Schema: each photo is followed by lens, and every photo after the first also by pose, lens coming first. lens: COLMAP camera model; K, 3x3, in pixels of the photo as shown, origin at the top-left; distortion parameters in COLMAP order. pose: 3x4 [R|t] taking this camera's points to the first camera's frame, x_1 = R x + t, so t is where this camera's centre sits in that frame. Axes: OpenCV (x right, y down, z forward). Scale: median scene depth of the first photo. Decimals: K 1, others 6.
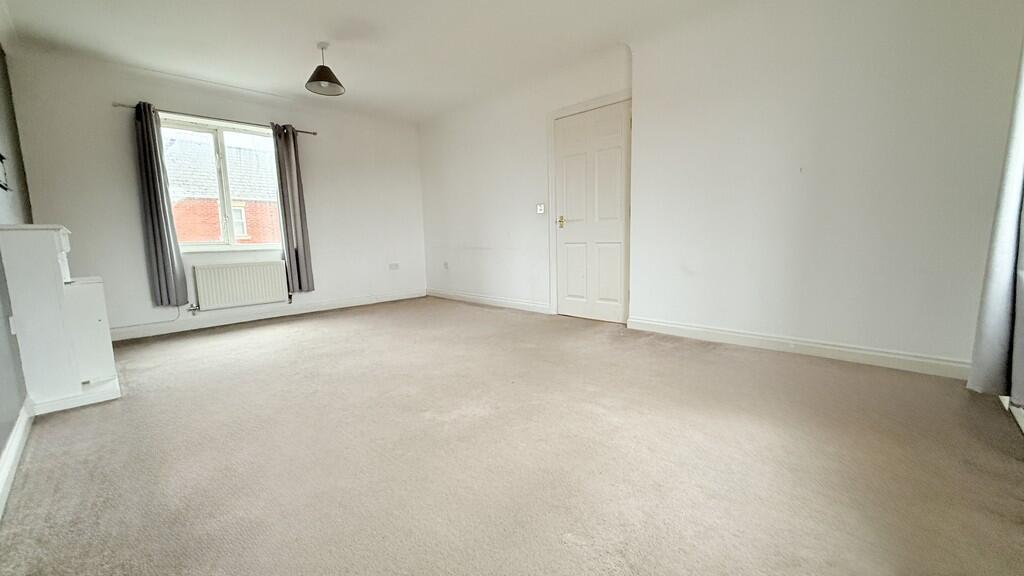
lens RADIAL K [[409.6, 0, 511.7], [0, 409.6, 290.1], [0, 0, 1]] dist [0.000313, 0.000001]
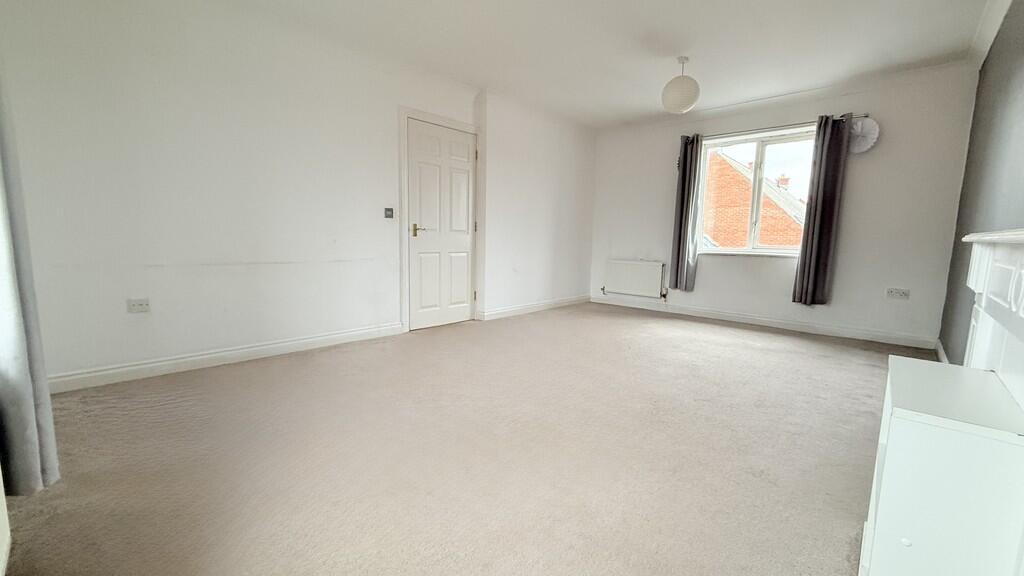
lens RADIAL K [[409.6, 0, 511.0], [0, 409.6, 287.6], [0, 0, 1]] dist [0.000313, 0.000001]
pose [[-0.020997, -0.098616, 0.994904, -0.825046], [0.111980, 0.988630, 0.100358, -0.106839], [-0.993489, 0.113517, -0.009715, 0.809502]]
